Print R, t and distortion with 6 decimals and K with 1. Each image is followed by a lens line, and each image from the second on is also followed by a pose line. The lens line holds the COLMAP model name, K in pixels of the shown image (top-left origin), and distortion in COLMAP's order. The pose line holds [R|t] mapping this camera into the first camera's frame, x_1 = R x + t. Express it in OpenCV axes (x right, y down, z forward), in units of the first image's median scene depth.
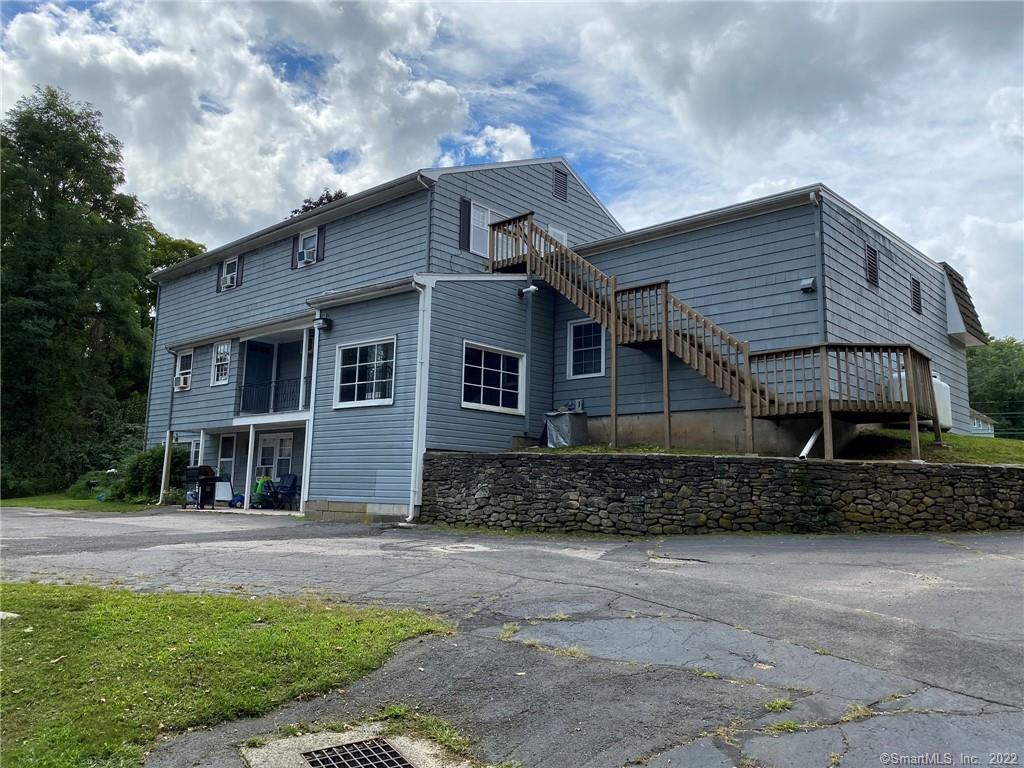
lens RADIAL K [[771.0, 0, 511.2], [0, 771.0, 379.7], [0, 0, 1]] dist [-0.003991, -0.011814]
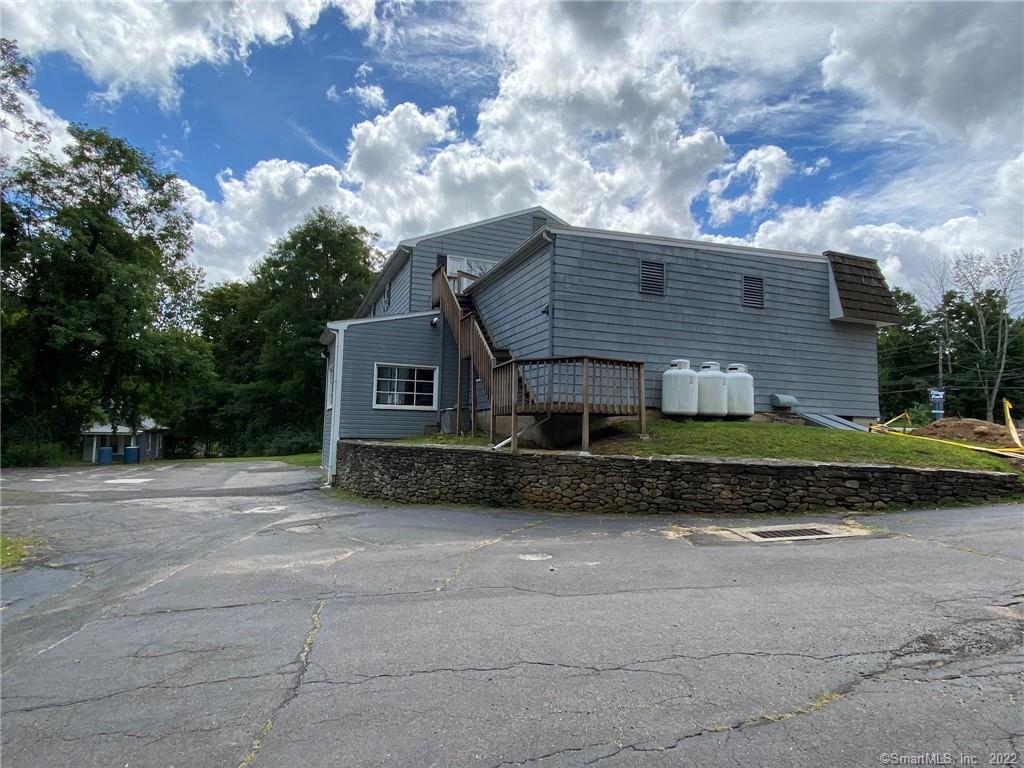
lens RADIAL K [[569.8, 0, 511.2], [0, 569.8, 382.5], [0, 0, 1]] dist [0.042154, 0.000209]
pose [[0.904617, -0.044754, -0.423870, 0.803563], [0.062321, 0.997673, 0.027666, -0.035264], [0.421645, -0.051443, 0.905301, 0.149048]]
